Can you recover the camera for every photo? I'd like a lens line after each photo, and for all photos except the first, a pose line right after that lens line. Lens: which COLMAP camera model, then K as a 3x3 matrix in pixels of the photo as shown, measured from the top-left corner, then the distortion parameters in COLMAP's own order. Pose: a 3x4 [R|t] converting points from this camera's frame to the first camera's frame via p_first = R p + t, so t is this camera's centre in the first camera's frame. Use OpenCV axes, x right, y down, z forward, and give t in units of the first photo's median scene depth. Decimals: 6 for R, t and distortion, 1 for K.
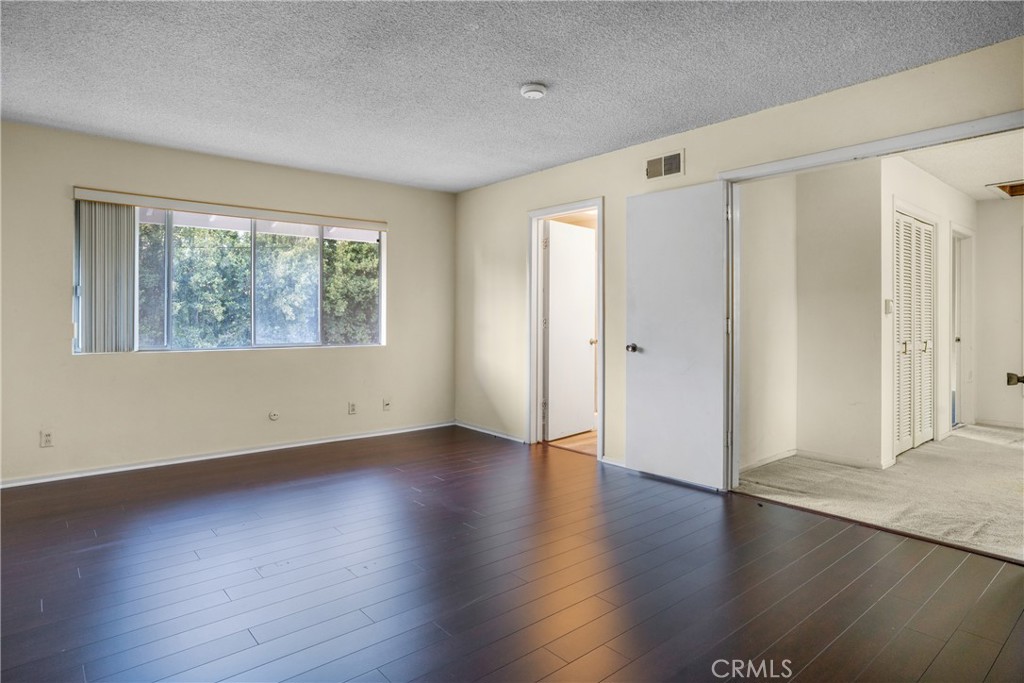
lens RADIAL K [[584.6, 0, 513.3], [0, 584.6, 316.9], [0, 0, 1]] dist [-0.044683, 0.038402]
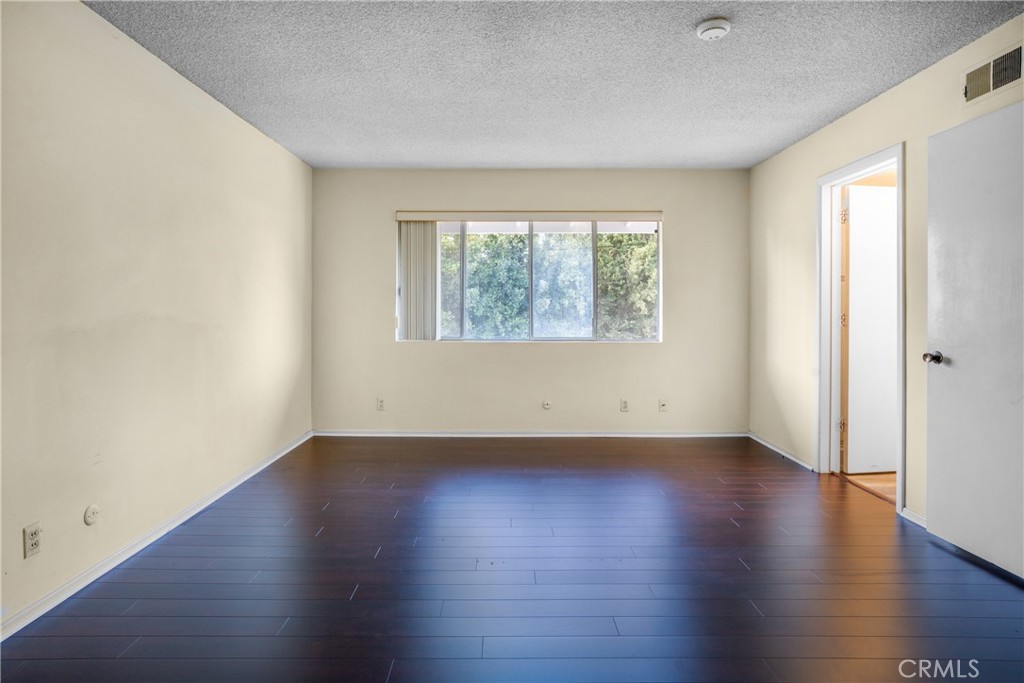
lens RADIAL K [[584.6, 0, 513.3], [0, 584.6, 316.9], [0, 0, 1]] dist [-0.044683, 0.038402]
pose [[0.759652, 0.005725, -0.650305, 0.219637], [0.000652, 0.999954, 0.009565, -0.001001], [0.650330, -0.007690, 0.759613, 0.138198]]
